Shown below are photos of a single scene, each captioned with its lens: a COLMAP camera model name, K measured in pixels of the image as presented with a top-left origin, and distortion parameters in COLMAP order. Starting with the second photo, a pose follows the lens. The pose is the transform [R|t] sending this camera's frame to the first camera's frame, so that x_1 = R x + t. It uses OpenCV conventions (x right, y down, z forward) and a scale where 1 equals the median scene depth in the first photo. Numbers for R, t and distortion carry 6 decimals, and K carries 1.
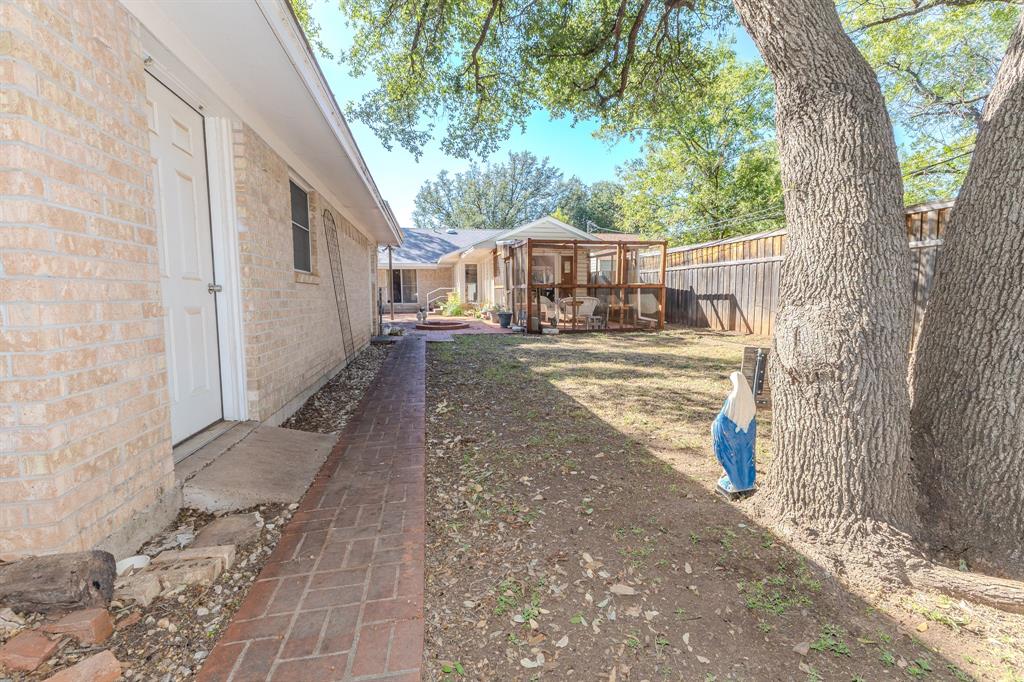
lens RADIAL K [[437.6, 0, 508.8], [0, 437.6, 338.5], [0, 0, 1]] dist [0.009139, -0.001521]
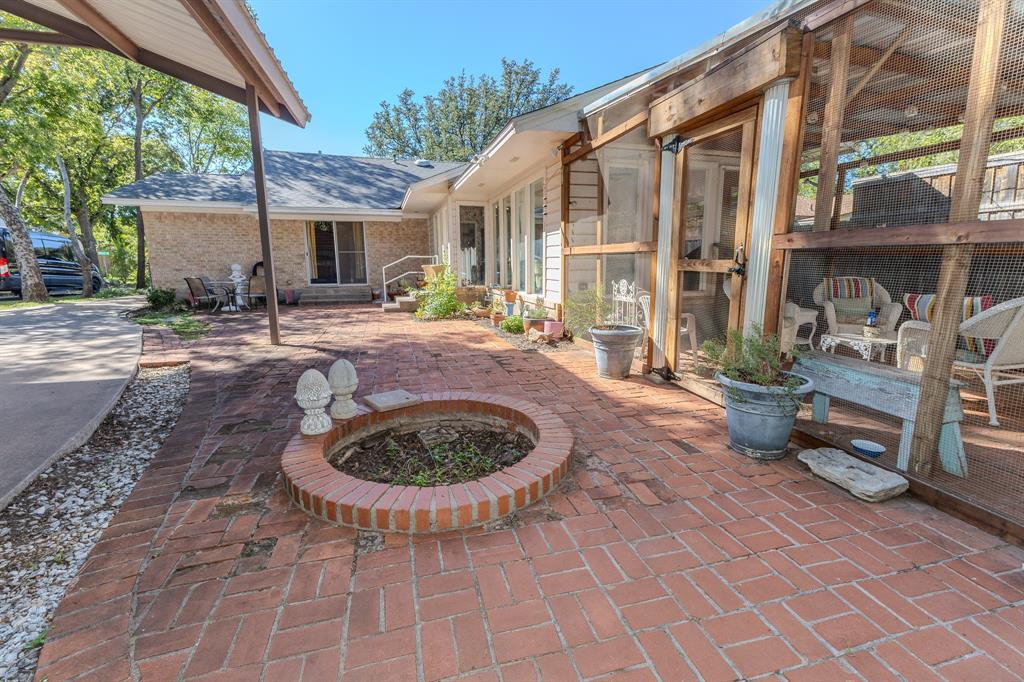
lens RADIAL K [[437.6, 0, 516.1], [0, 437.6, 339.8], [0, 0, 1]] dist [0.009139, -0.001521]
pose [[0.996204, -0.014487, 0.085833, -0.064437], [0.008602, 0.997611, 0.068538, -0.043894], [-0.086621, -0.067540, 0.993949, 0.402924]]
